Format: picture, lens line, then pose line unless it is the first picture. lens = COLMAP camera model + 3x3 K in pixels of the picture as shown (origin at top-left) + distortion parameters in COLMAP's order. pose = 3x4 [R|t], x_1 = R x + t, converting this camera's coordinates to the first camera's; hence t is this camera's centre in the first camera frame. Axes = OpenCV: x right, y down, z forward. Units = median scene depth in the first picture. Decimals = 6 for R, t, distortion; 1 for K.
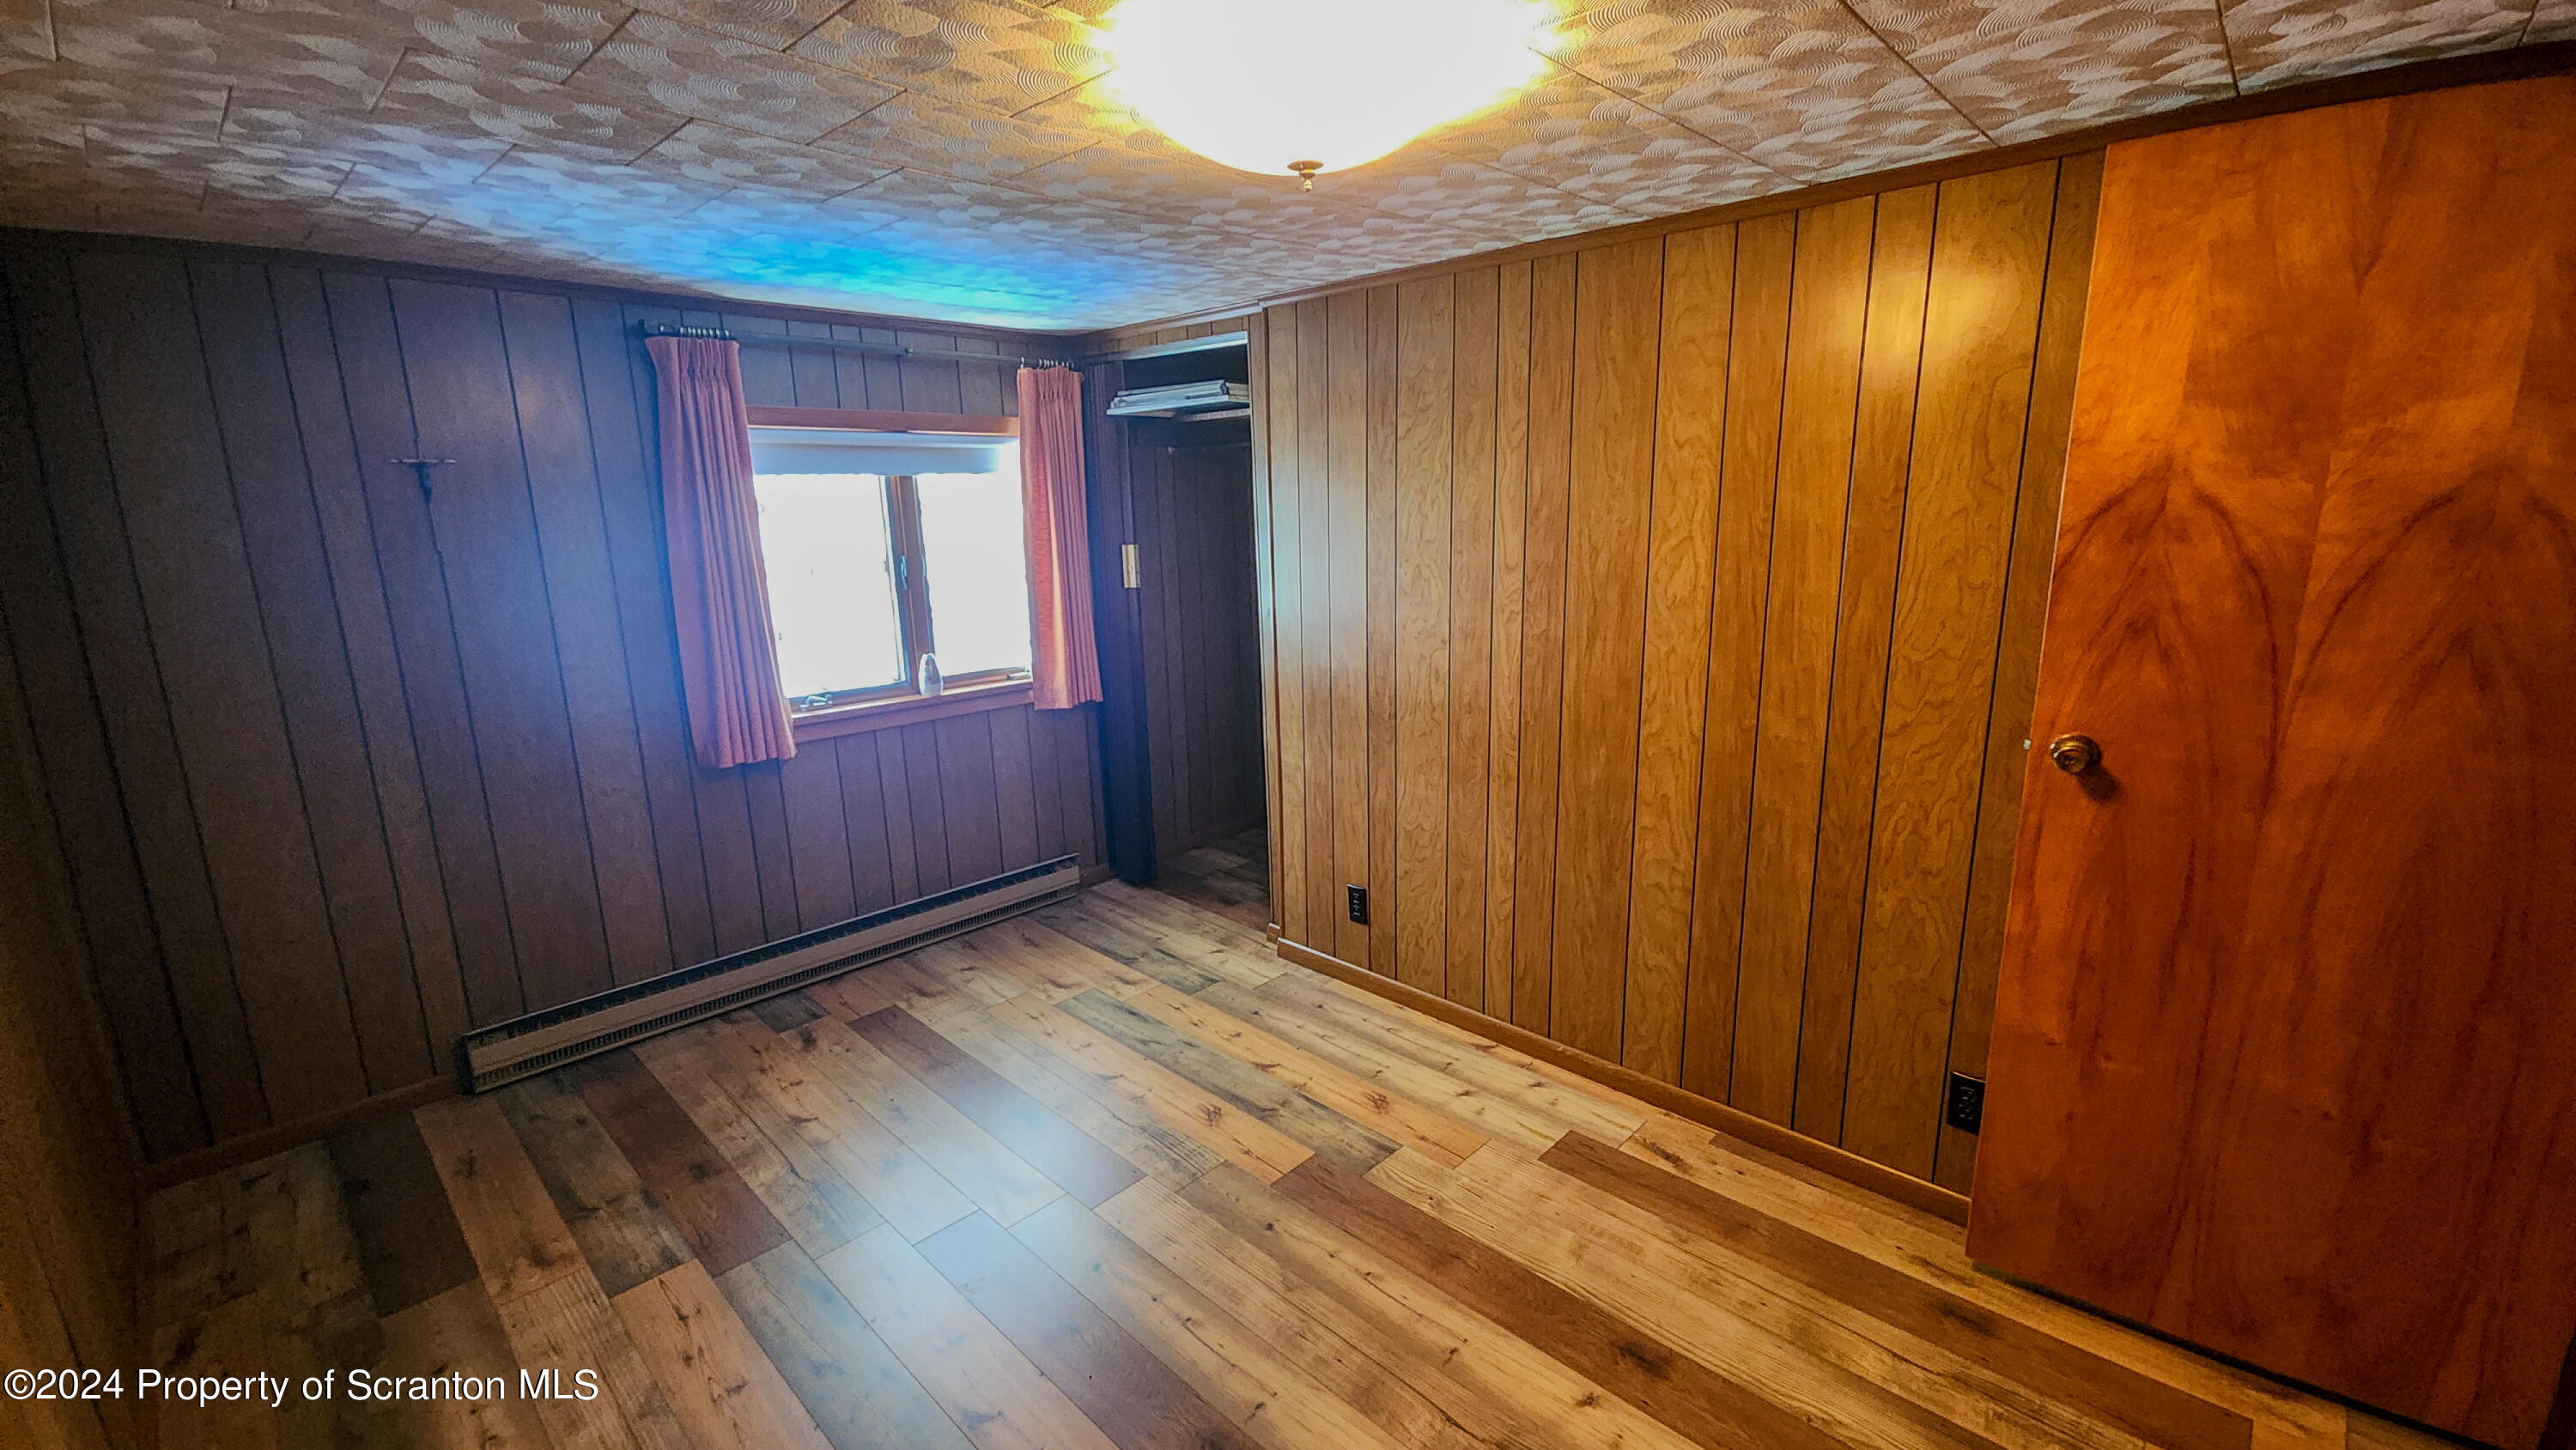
lens RADIAL K [[1054.8, 0, 1290.4], [0, 1054.8, 725.7], [0, 0, 1]] dist [0.001969, -0.000089]
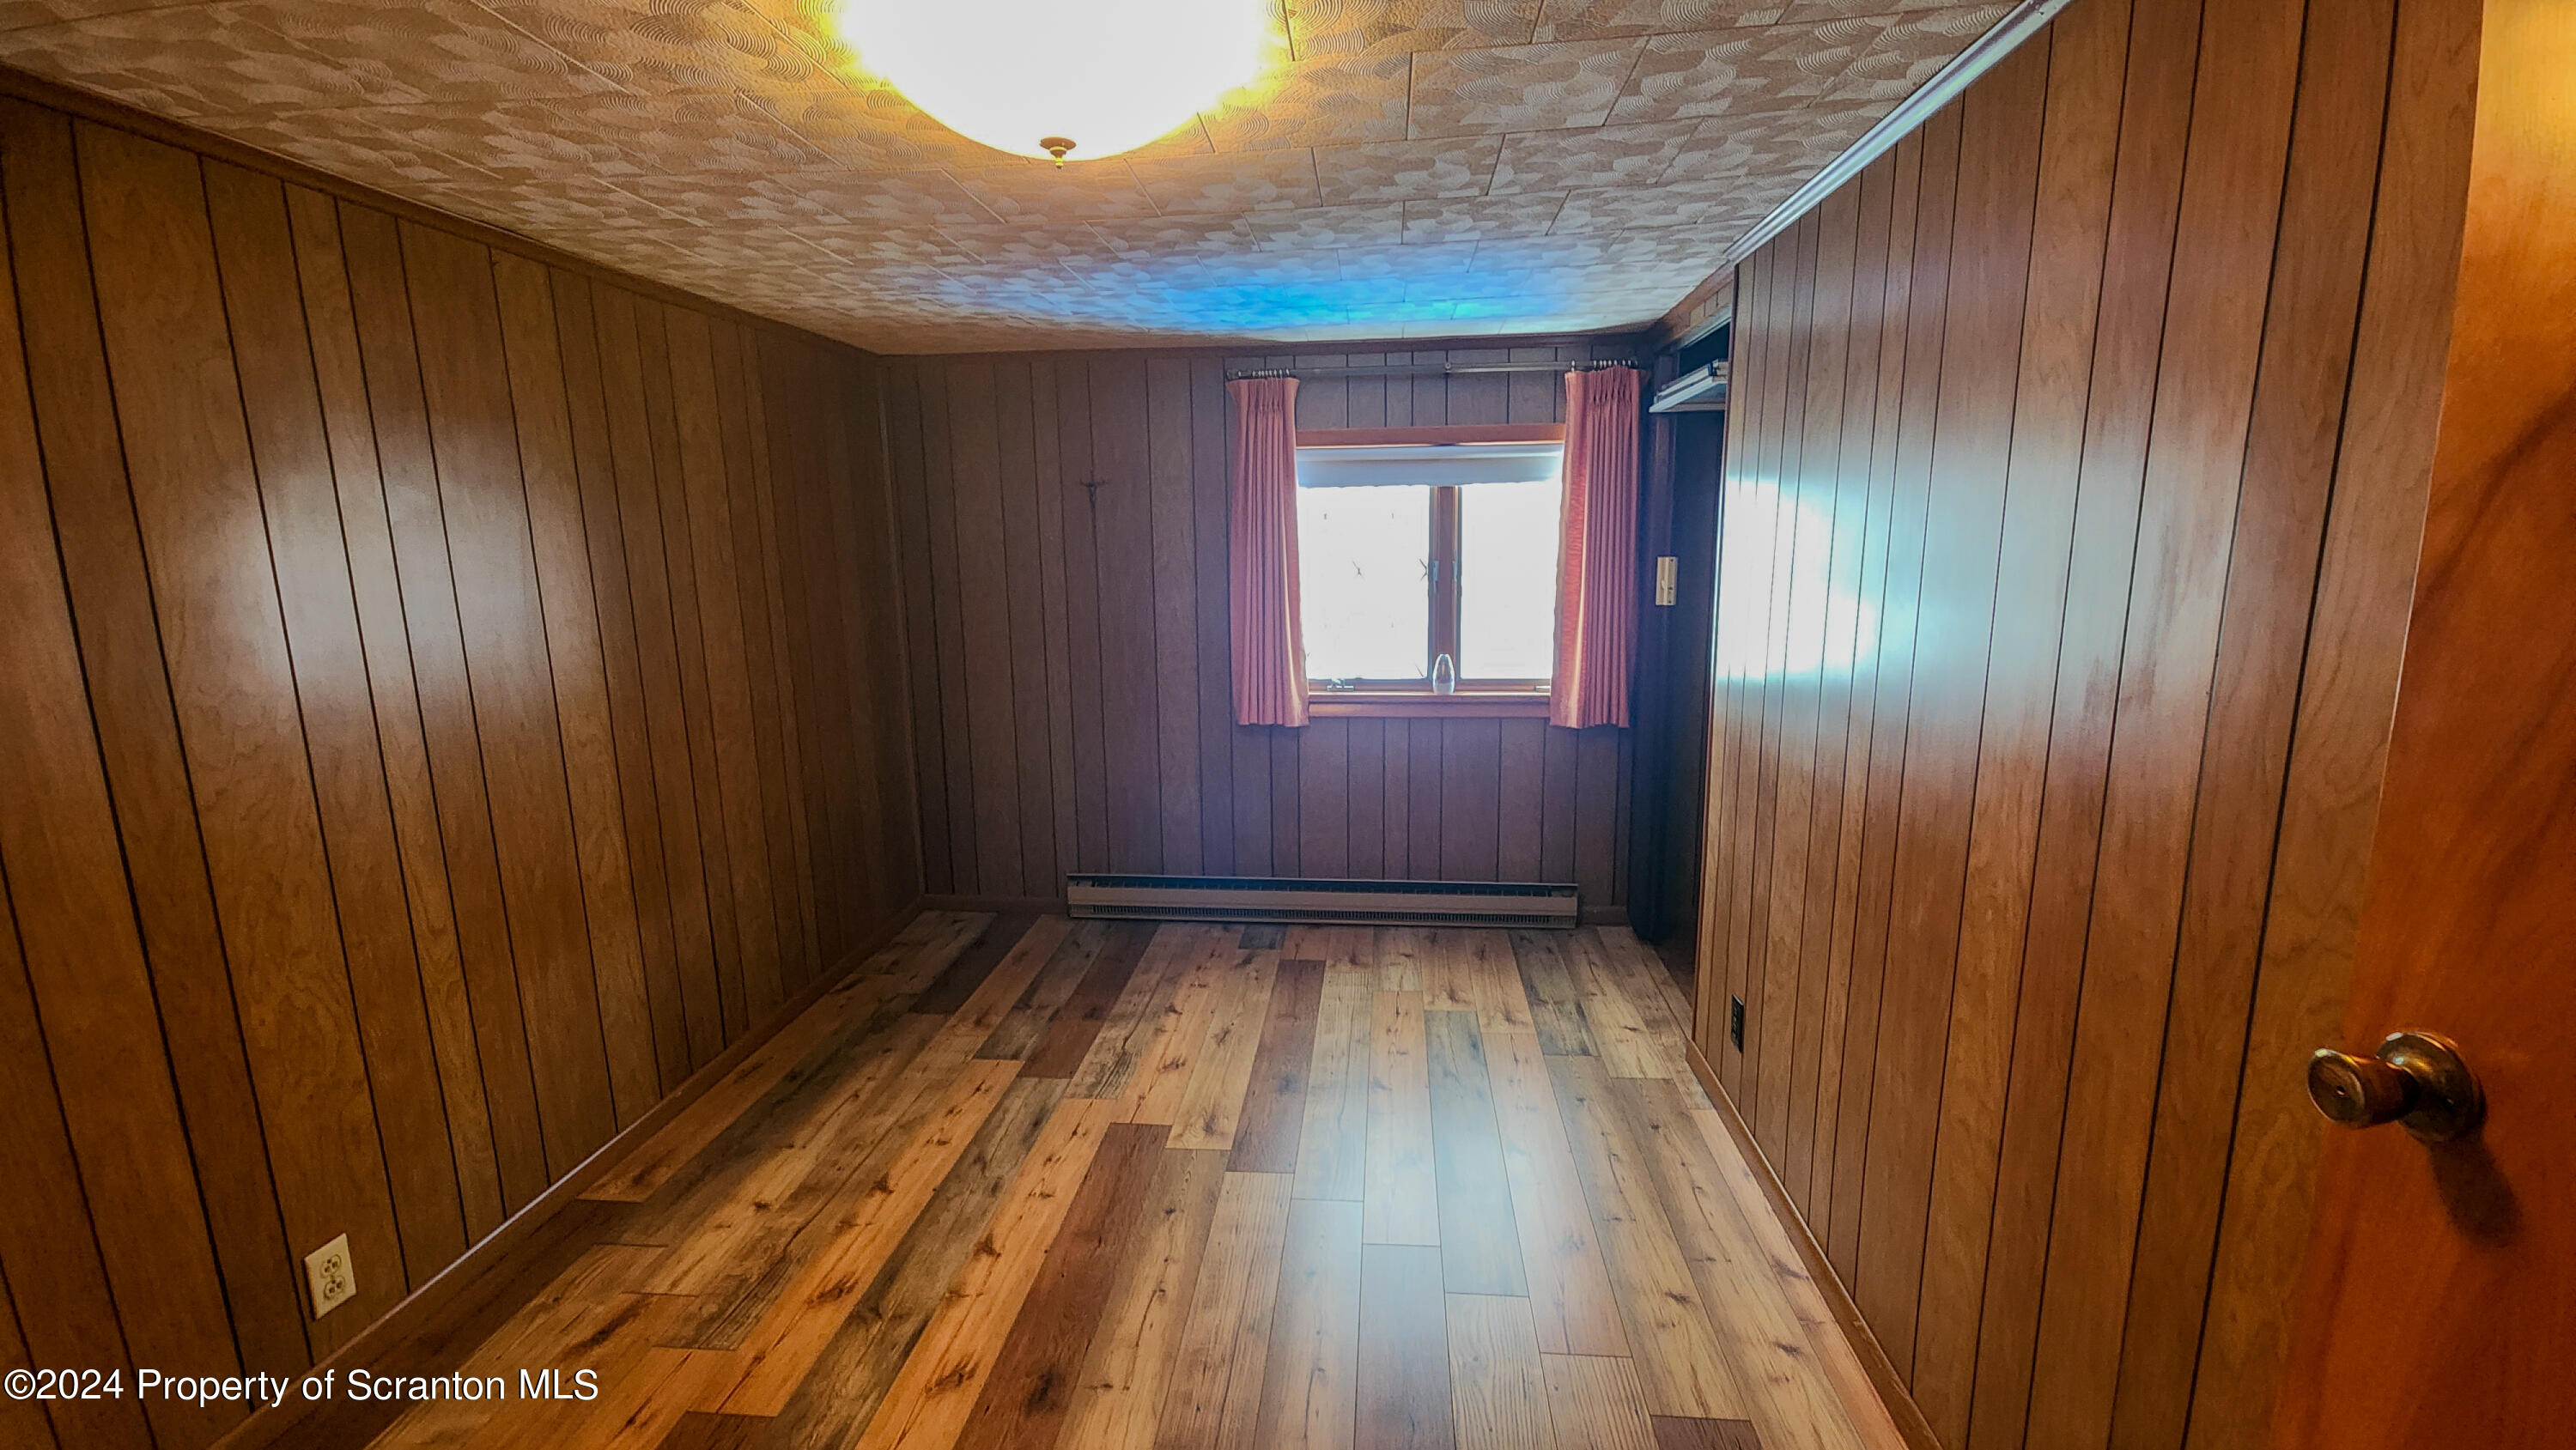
lens RADIAL K [[1054.8, 0, 1290.4], [0, 1054.8, 725.7], [0, 0, 1]] dist [0.001969, -0.000089]
pose [[0.621426, 0.143818, -0.770159, 0.440244], [-0.164370, 0.985063, 0.051322, -0.030844], [0.766036, 0.094698, 0.635783, 0.252930]]
